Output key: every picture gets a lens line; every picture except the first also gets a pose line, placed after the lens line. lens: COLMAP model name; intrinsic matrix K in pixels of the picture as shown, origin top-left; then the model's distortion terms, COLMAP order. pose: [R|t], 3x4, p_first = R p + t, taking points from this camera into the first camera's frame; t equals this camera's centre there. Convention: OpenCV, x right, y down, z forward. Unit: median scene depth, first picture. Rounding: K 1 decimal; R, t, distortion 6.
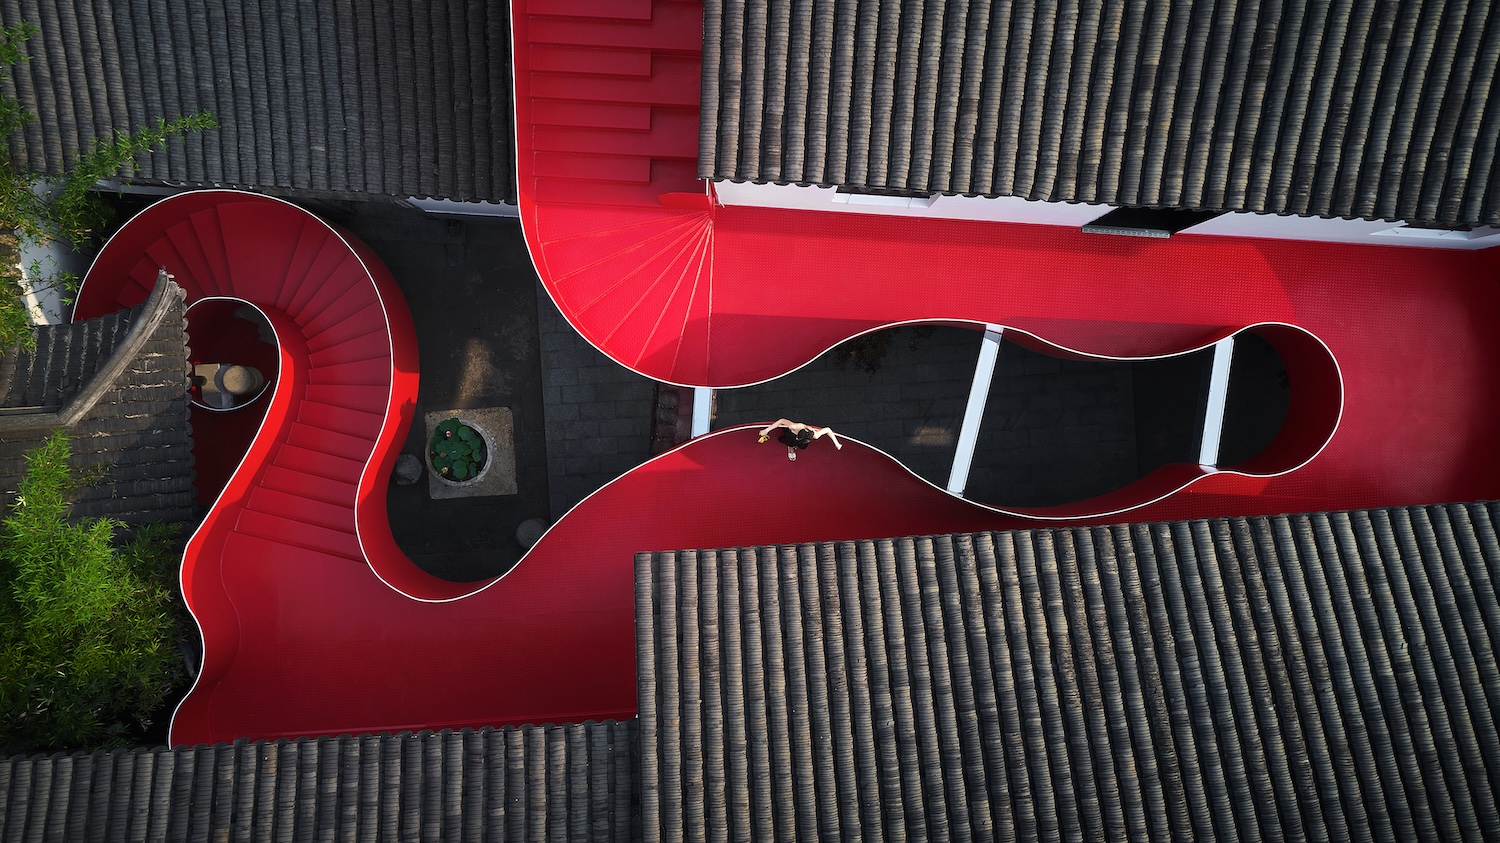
lens RADIAL K [[1200.2, 0, 751.2], [0, 1200.2, 417.9], [0, 0, 1]] dist [0.009536, 0.002780]
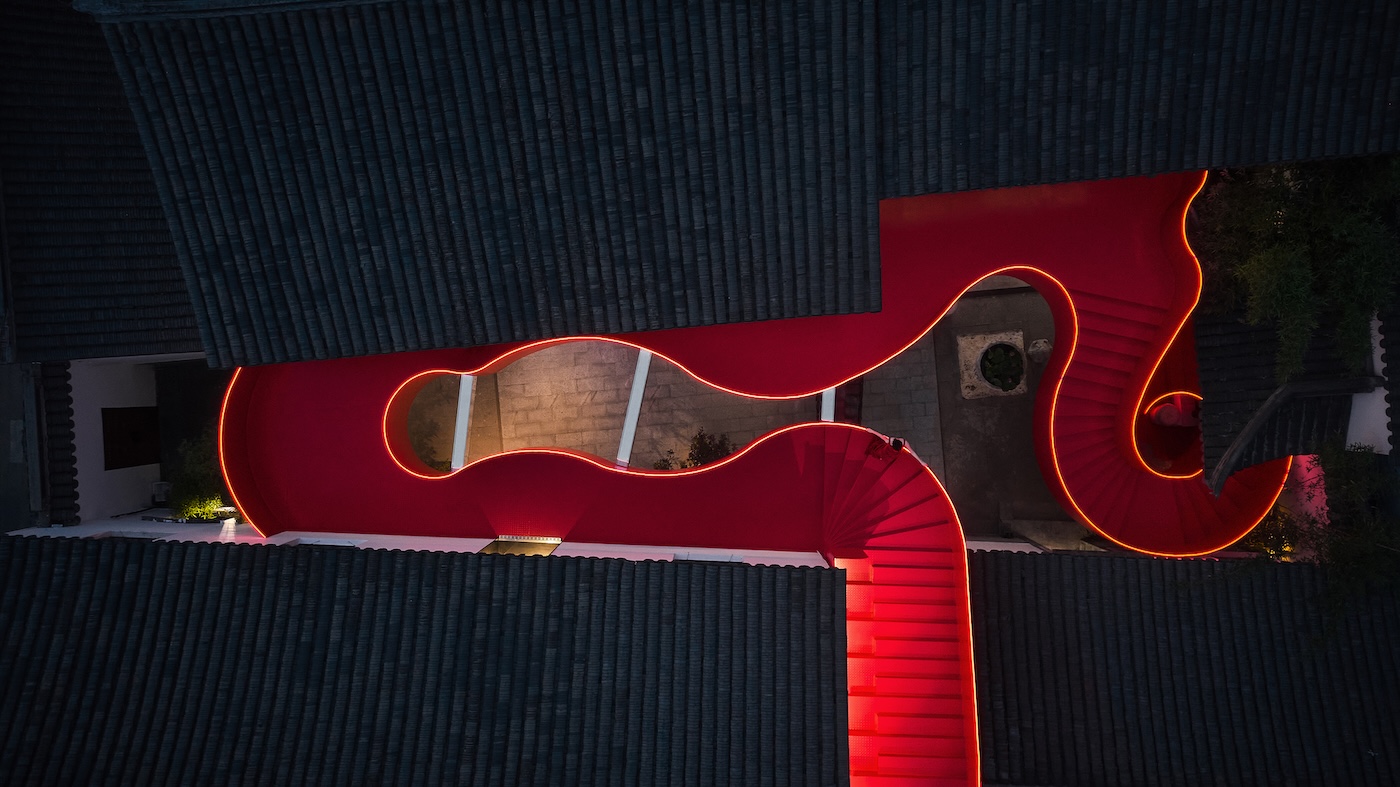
lens RADIAL K [[1120.2, 0, 694.5], [0, 1120.2, 390.9], [0, 0, 1]] dist [0.009536, 0.002780]
pose [[-0.999517, 0.023952, 0.019778, 0.109765], [-0.024482, -0.999336, -0.026983, 0.061503], [0.019118, -0.027454, 0.999440, -0.379291]]
